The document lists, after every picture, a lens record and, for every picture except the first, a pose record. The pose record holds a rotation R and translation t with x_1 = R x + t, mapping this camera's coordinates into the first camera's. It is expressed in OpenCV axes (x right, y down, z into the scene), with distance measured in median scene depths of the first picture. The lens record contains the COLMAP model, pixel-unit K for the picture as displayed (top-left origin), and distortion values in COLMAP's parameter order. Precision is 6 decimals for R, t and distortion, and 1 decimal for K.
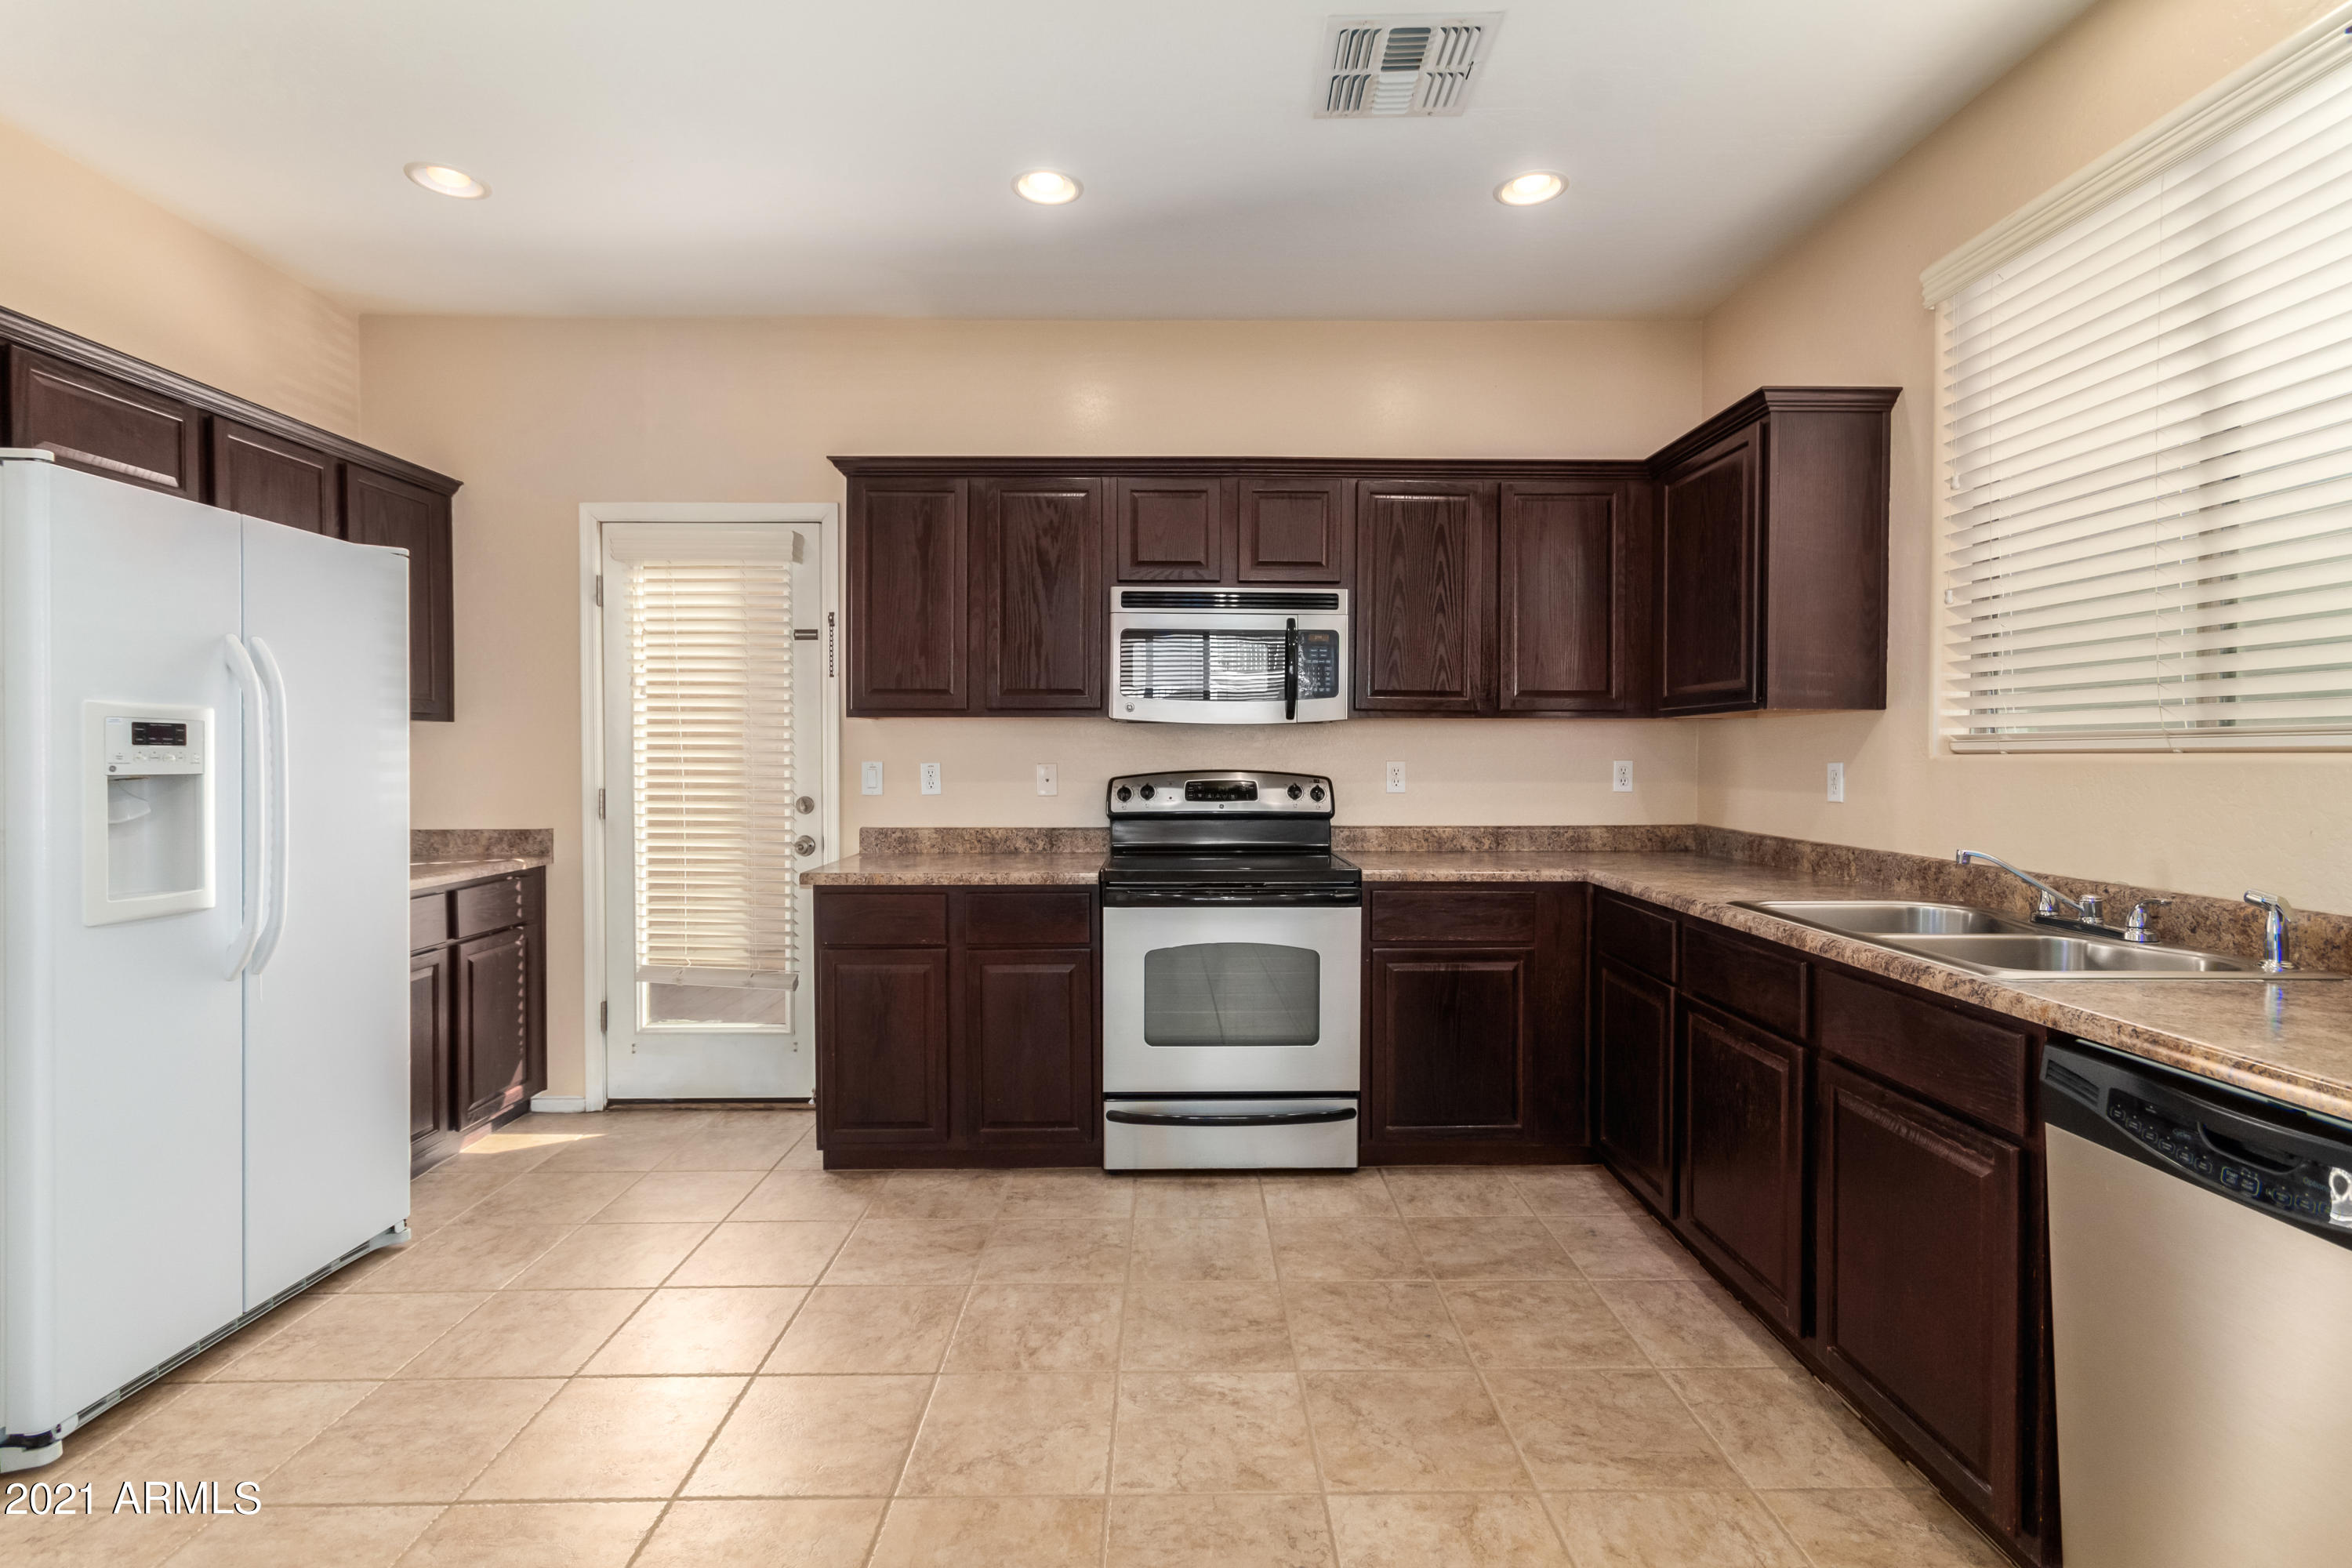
lens RADIAL K [[1092.8, 0, 1172.9], [0, 1092.8, 775.5], [0, 0, 1]] dist [0.005473, -0.000095]
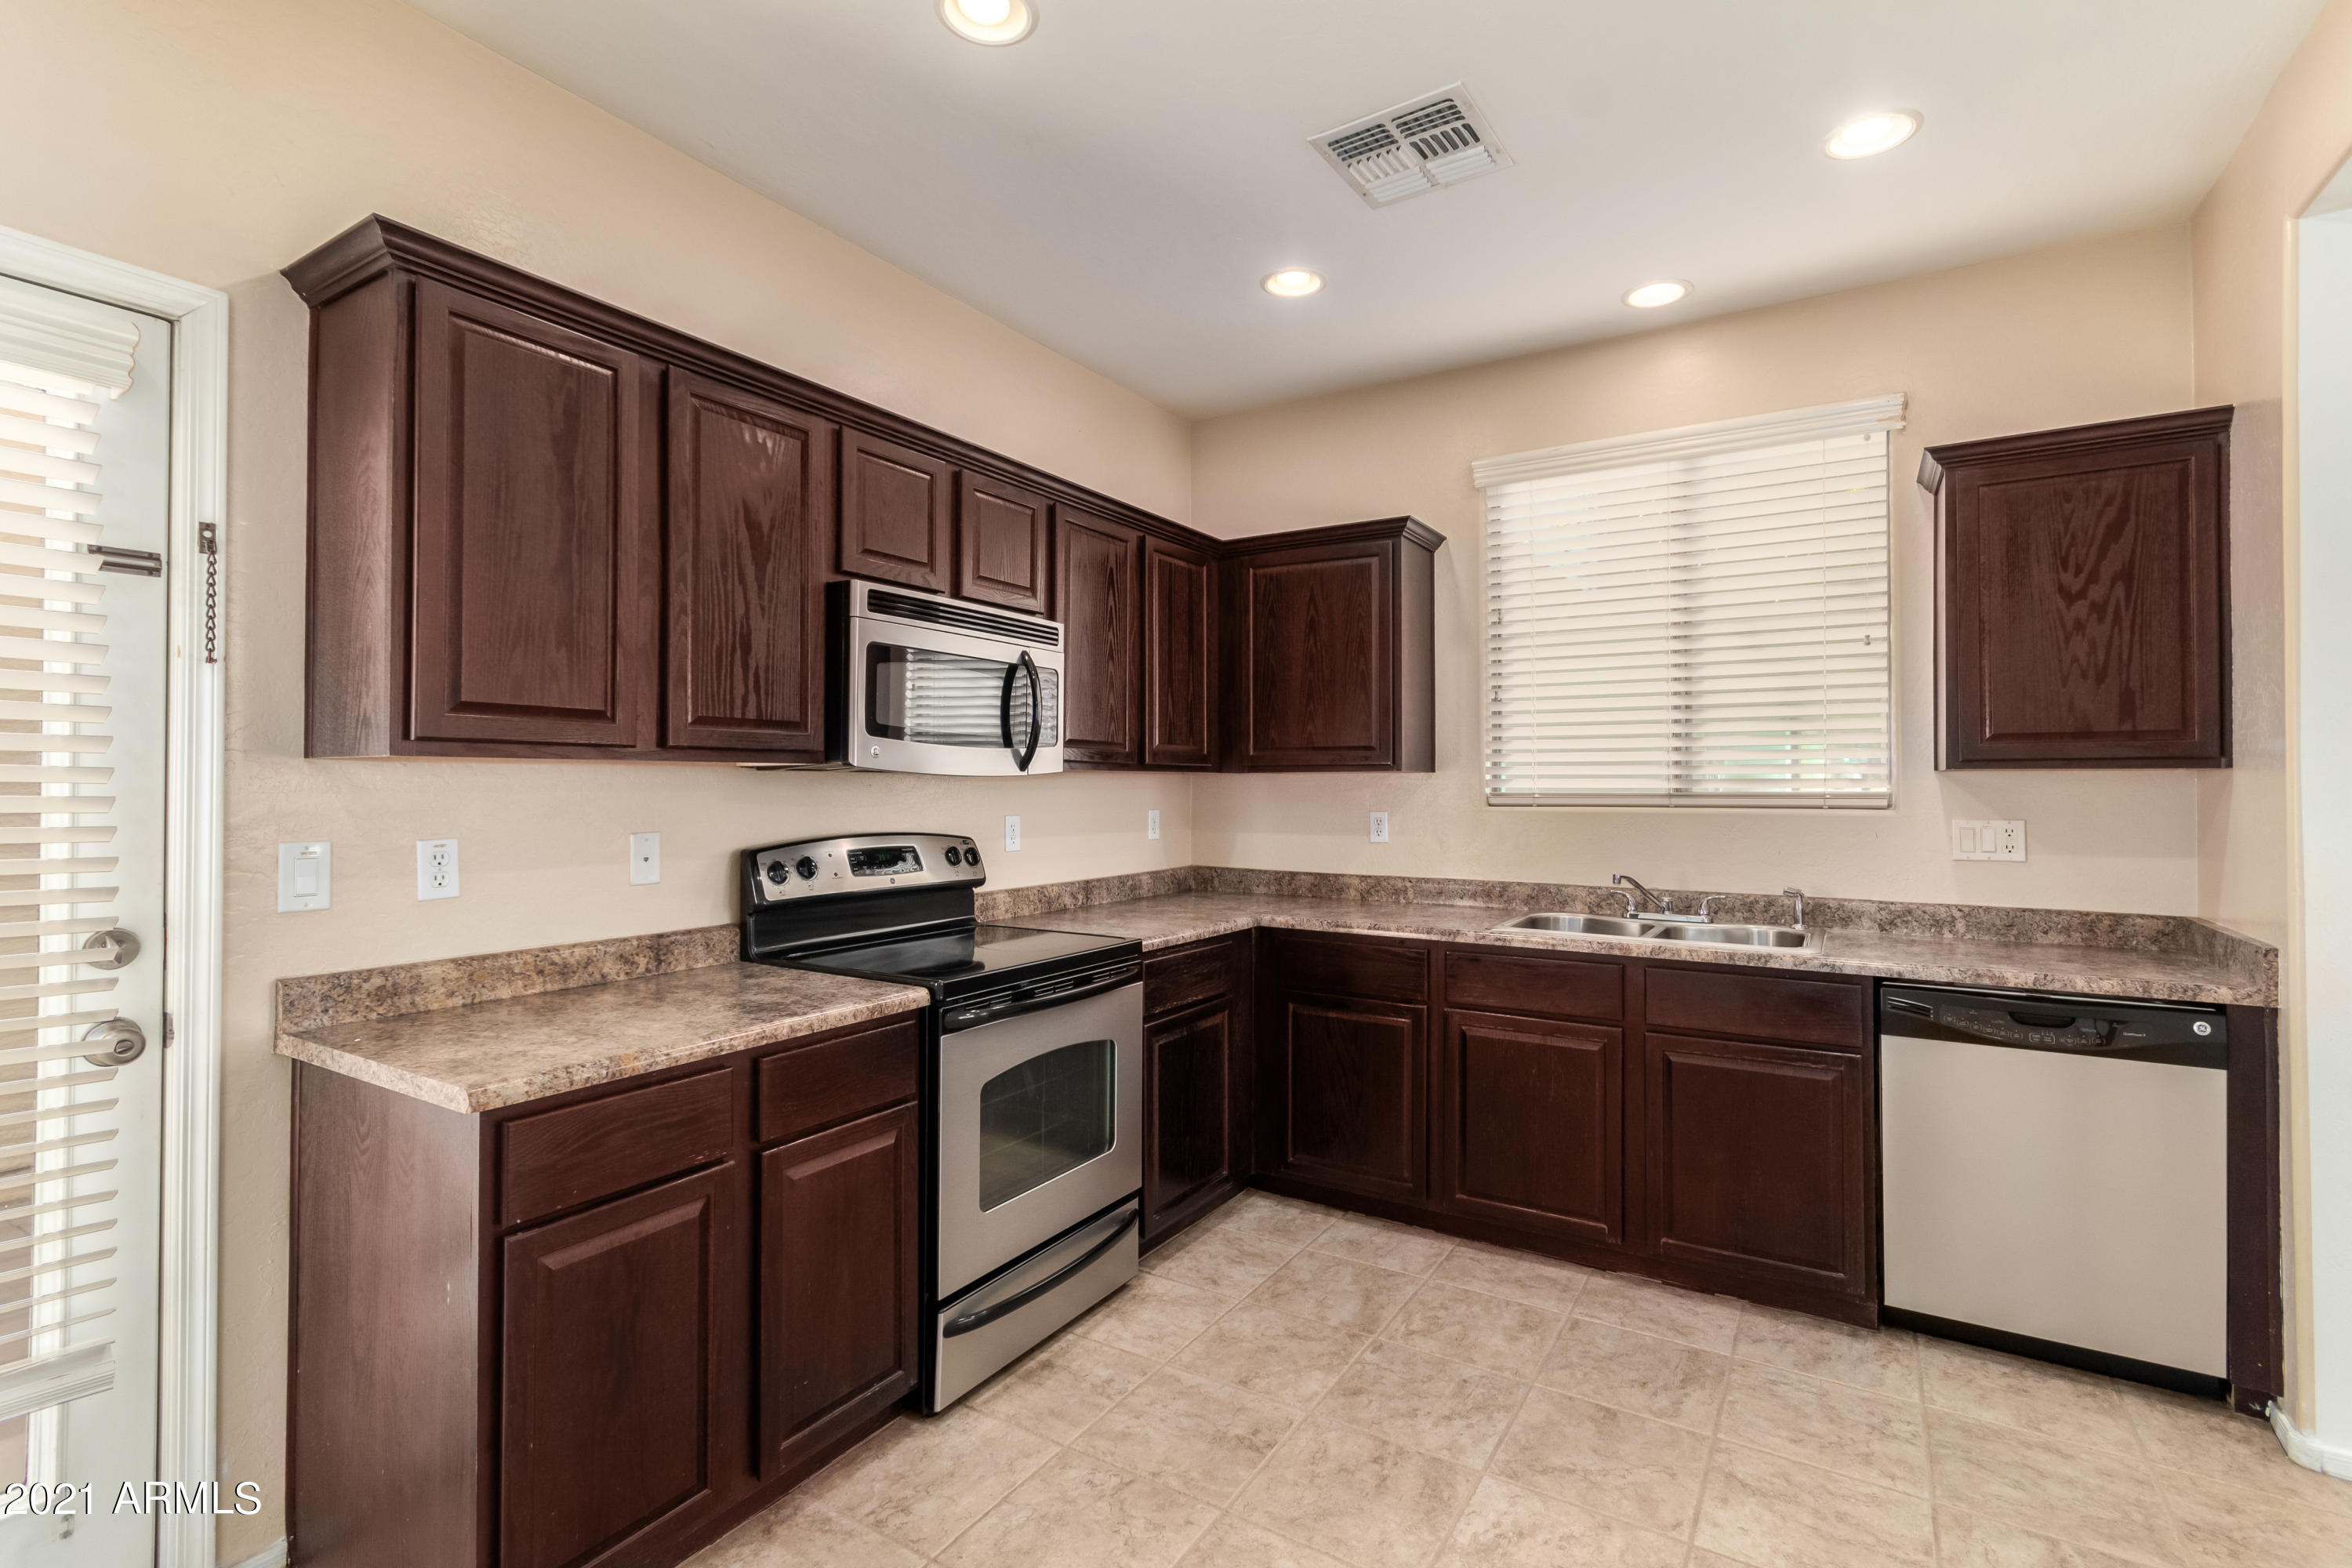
lens RADIAL K [[1092.8, 0, 1176.6], [0, 1092.8, 776.0], [0, 0, 1]] dist [0.005473, -0.000095]
pose [[0.537123, 0.007528, 0.843470, -0.580215], [0.017828, 0.999635, -0.020274, -0.030732], [-0.843315, 0.025927, 0.536793, 0.487486]]
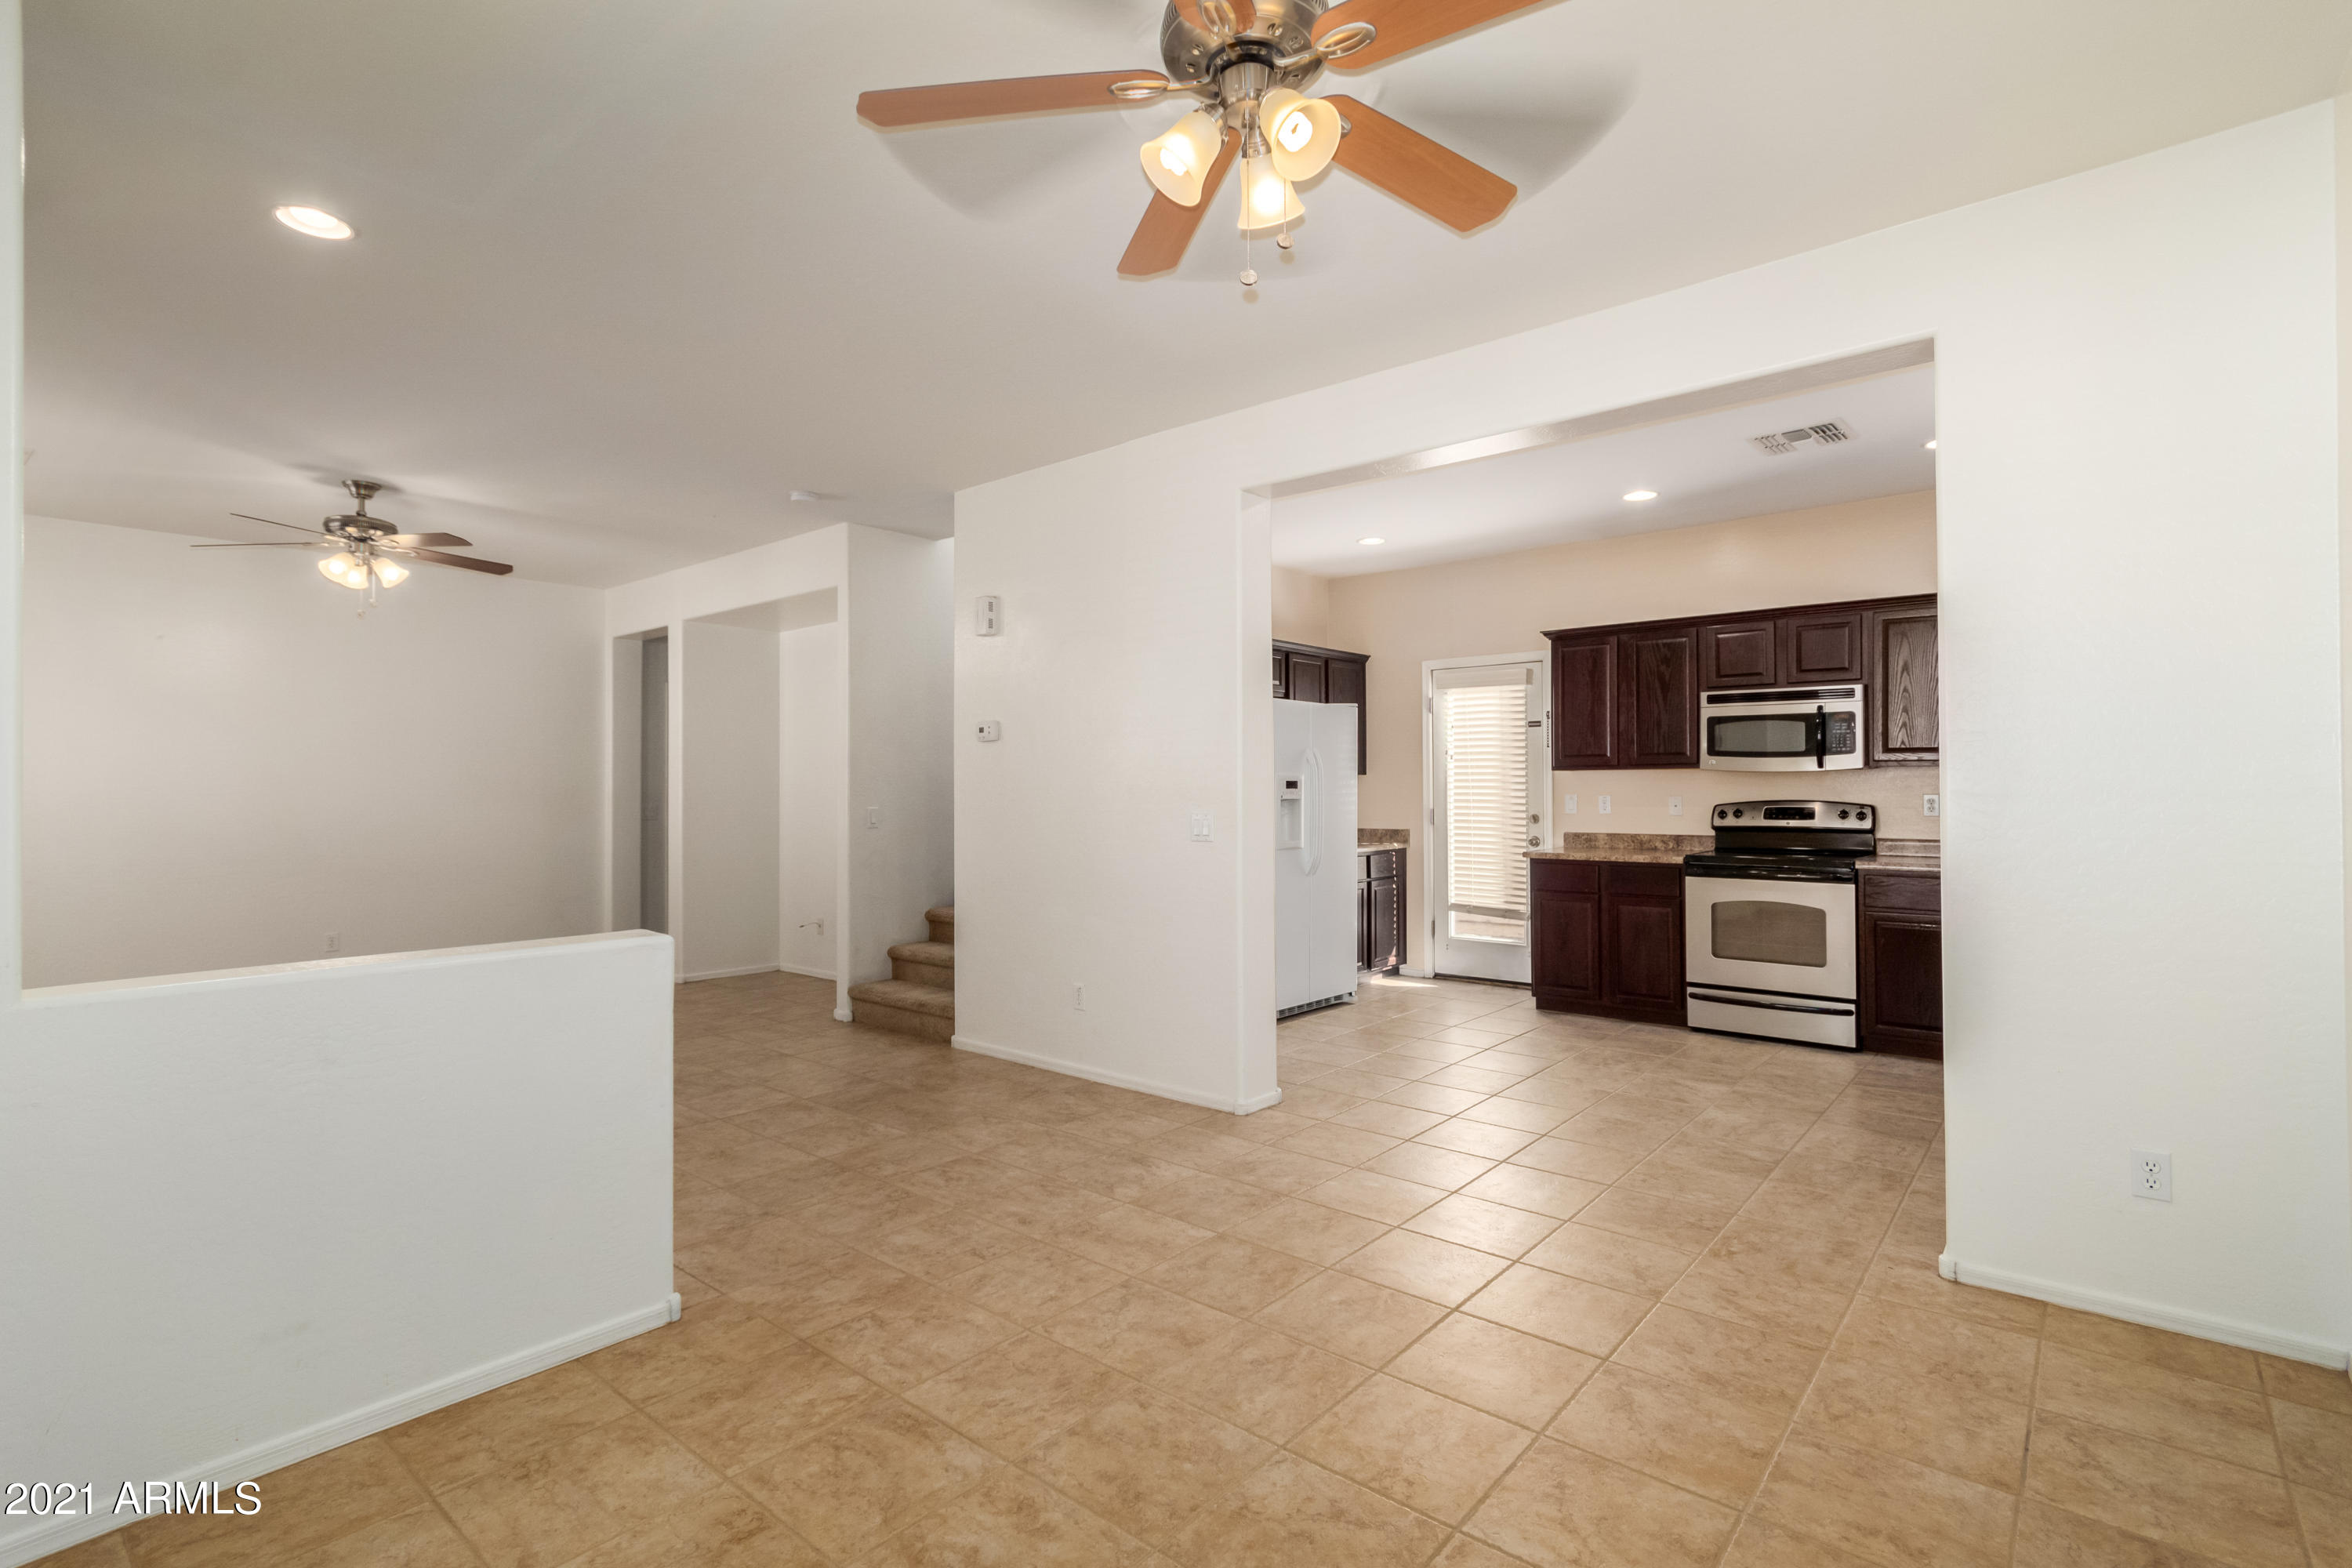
lens RADIAL K [[1092.8, 0, 1194.2], [0, 1092.8, 770.1], [0, 0, 1]] dist [0.005473, -0.000095]
pose [[0.763750, -0.013392, -0.645373, 0.477063], [-0.009341, 0.999451, -0.031794, 0.011521], [0.645445, 0.030311, 0.763205, -0.881519]]
